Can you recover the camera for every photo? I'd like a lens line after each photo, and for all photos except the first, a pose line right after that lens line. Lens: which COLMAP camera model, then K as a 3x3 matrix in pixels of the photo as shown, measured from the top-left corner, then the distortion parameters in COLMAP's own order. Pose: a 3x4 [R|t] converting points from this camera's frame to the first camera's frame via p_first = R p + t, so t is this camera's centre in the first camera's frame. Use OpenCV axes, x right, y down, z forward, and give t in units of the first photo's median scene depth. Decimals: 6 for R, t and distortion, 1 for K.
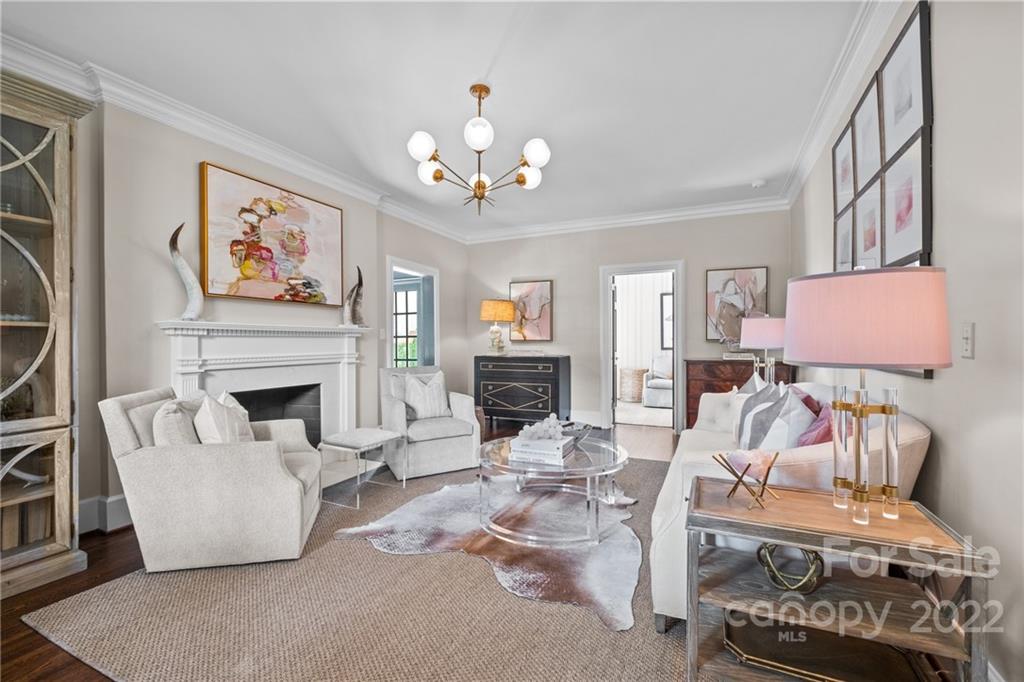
lens RADIAL K [[441.9, 0, 516.3], [0, 441.9, 343.3], [0, 0, 1]] dist [0.002789, -0.004092]
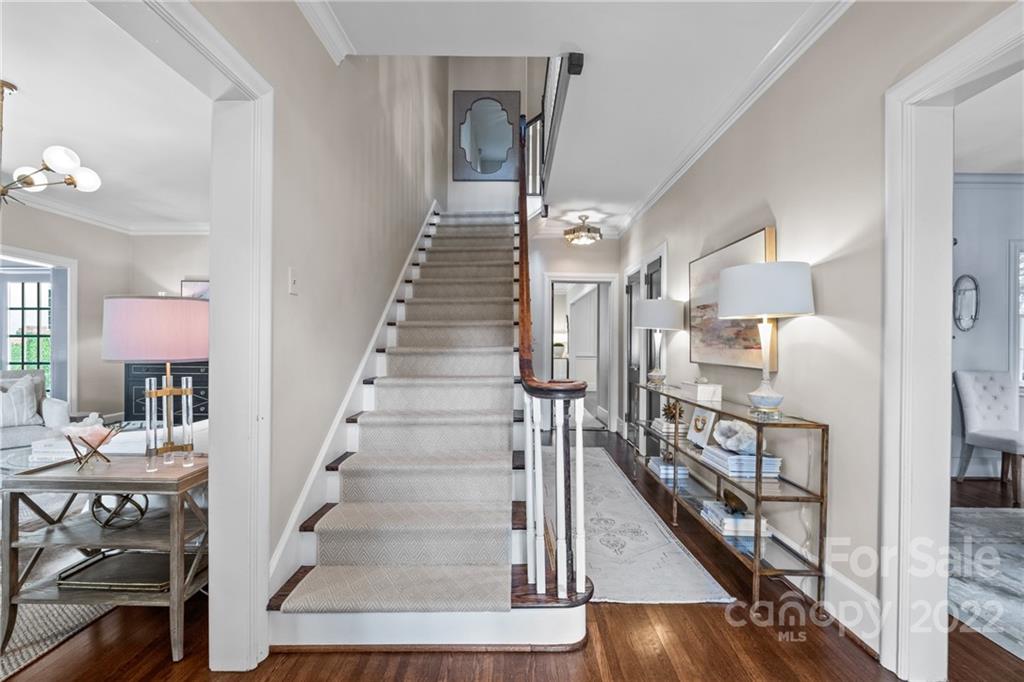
lens RADIAL K [[441.9, 0, 511.5], [0, 441.9, 342.1], [0, 0, 1]] dist [0.002789, -0.004092]
pose [[0.909472, 0.012263, 0.415585, 0.256375], [-0.008520, 0.999905, -0.010860, -0.001540], [-0.415678, 0.006336, 0.909490, -0.164610]]
